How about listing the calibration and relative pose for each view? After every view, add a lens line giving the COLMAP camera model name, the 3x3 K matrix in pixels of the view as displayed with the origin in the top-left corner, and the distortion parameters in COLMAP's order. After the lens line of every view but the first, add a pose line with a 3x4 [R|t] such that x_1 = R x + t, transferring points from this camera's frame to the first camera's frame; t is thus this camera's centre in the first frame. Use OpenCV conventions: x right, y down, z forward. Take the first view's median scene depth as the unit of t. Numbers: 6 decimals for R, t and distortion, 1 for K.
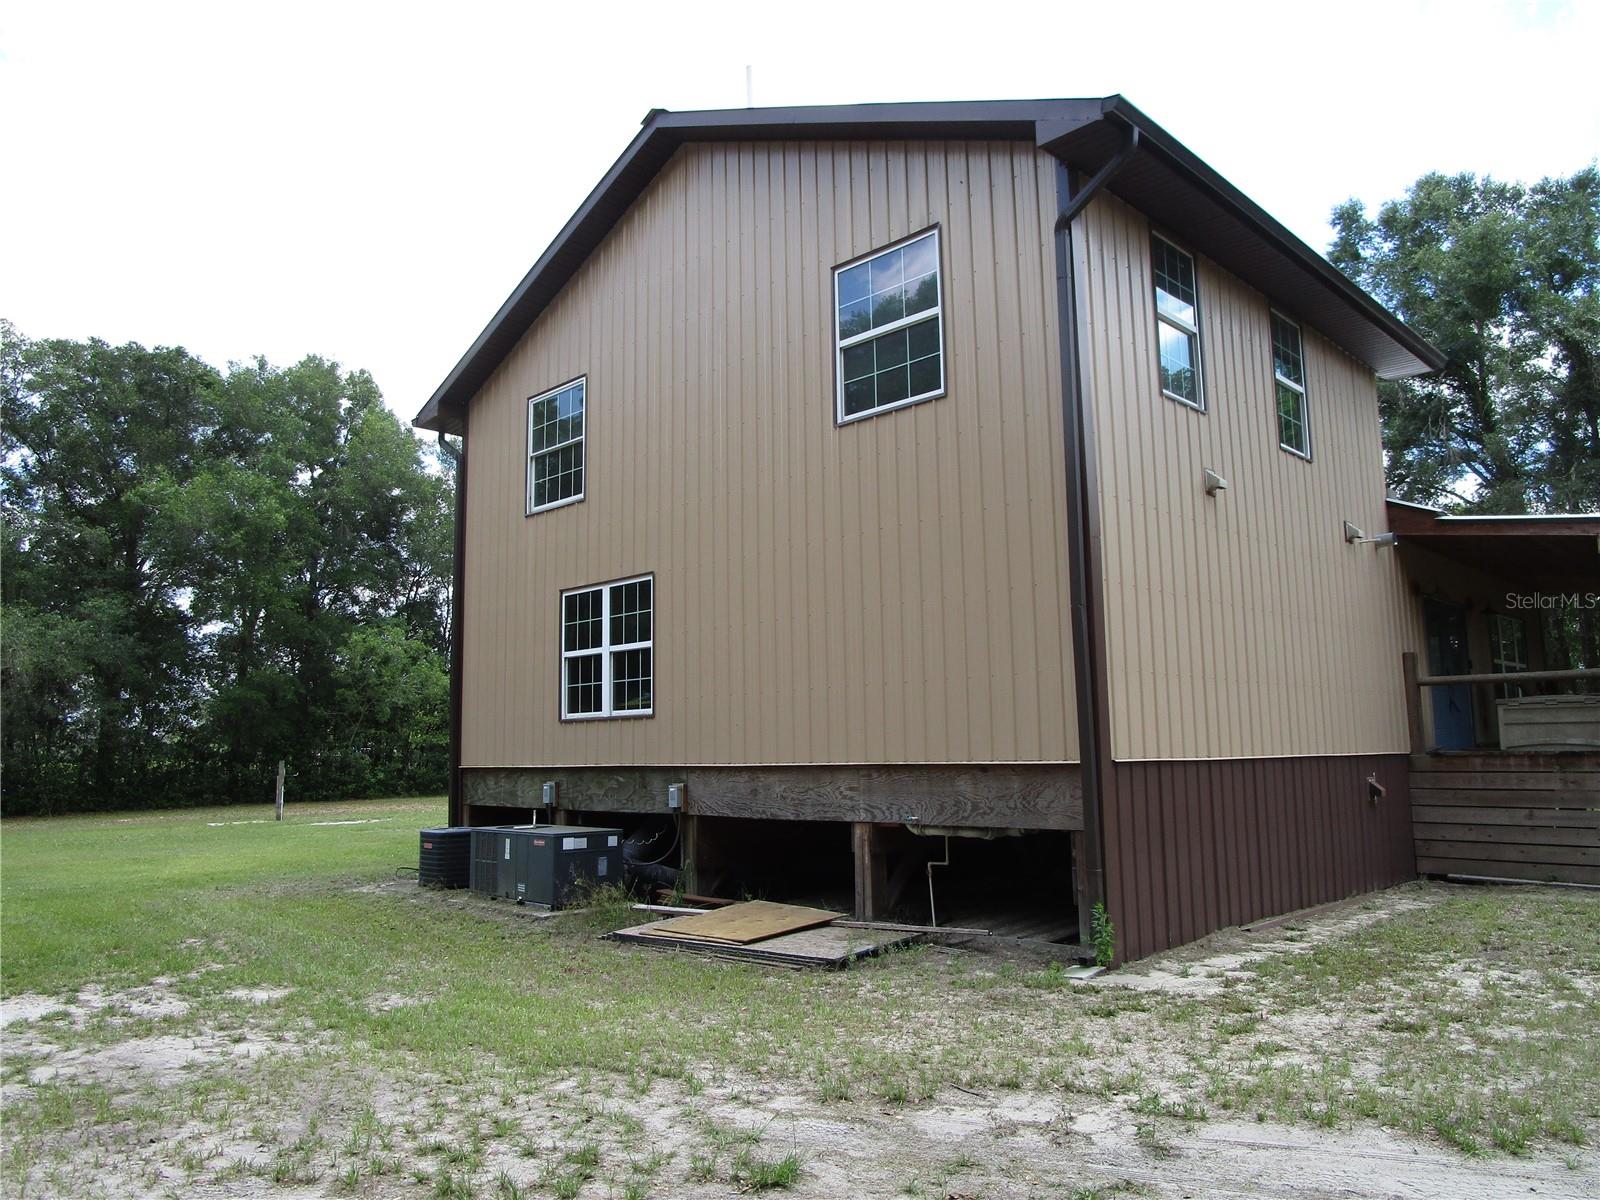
lens RADIAL K [[1136.2, 0, 816.5], [0, 1136.2, 606.3], [0, 0, 1]] dist [-0.042839, 0.005831]
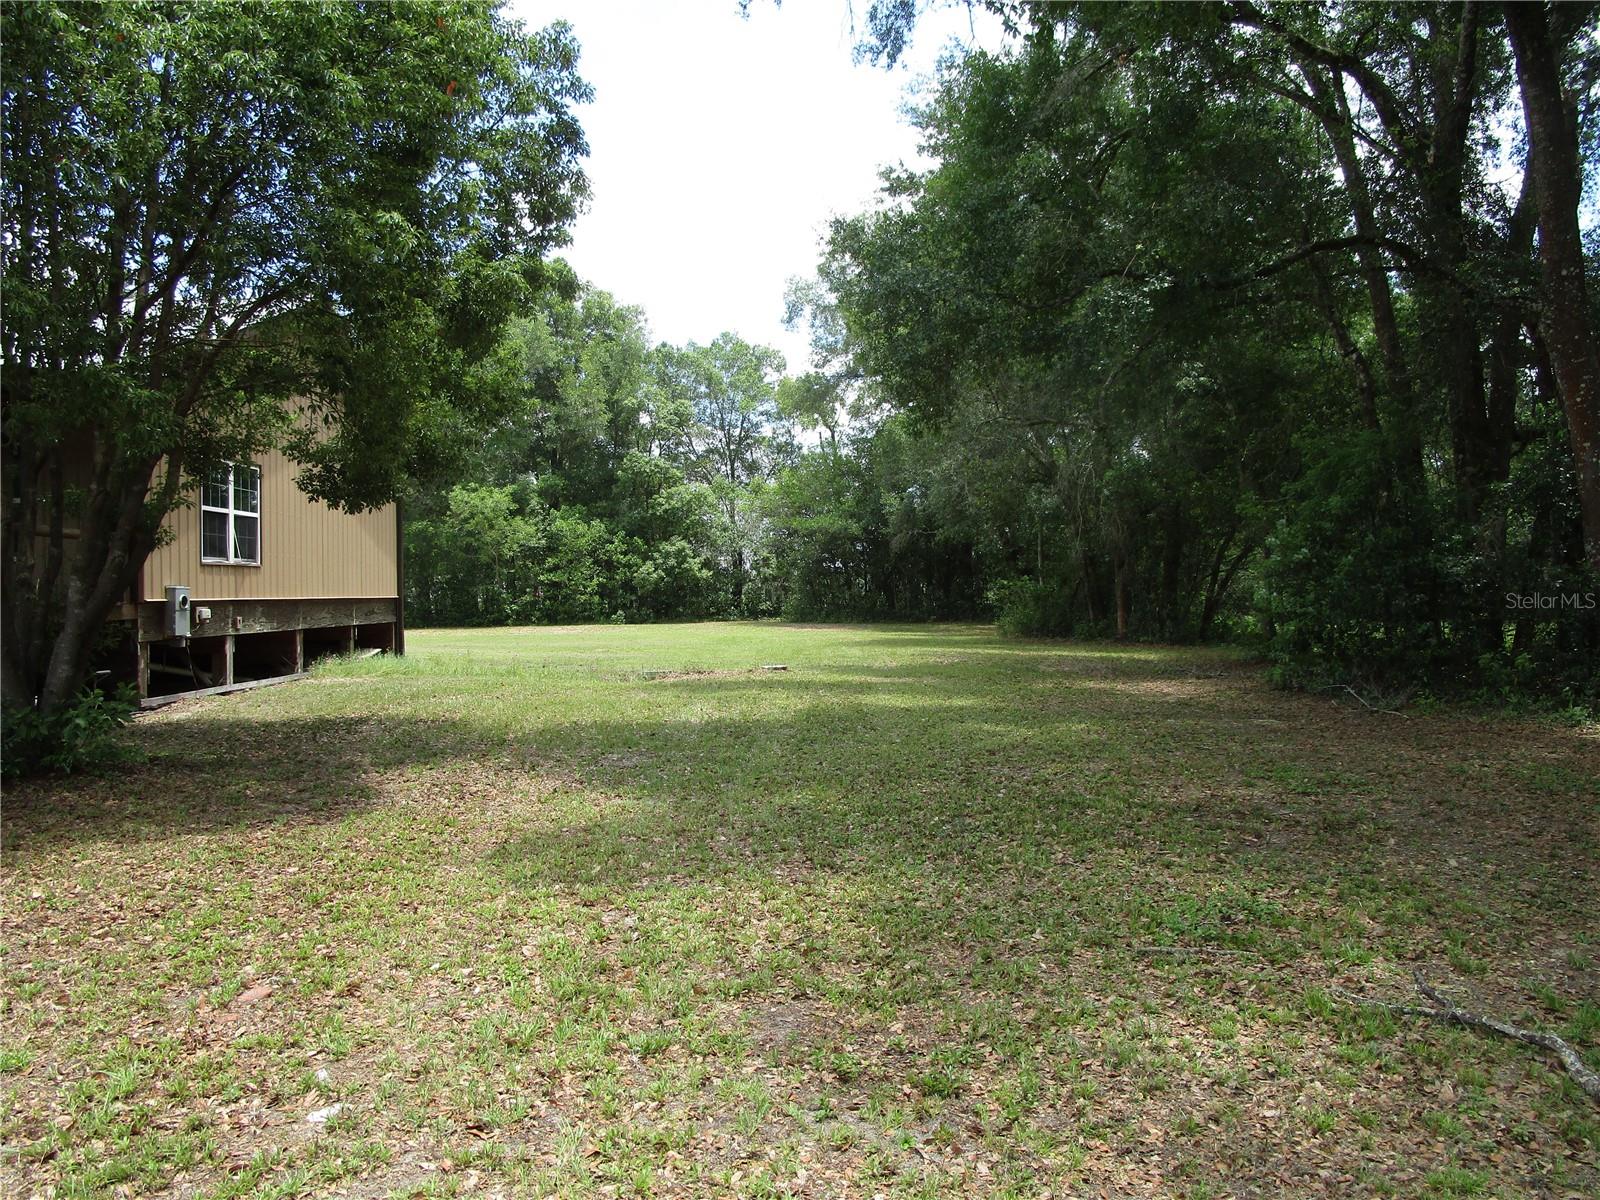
lens RADIAL K [[1131.9, 0, 802.2], [0, 1131.9, 590.8], [0, 0, 1]] dist [-0.032424, 0.011650]
pose [[-0.698984, 0.027725, 0.714600, -1.548340], [-0.061364, 0.993237, -0.098559, 0.214076], [-0.712500, -0.112742, -0.692556, 1.407914]]
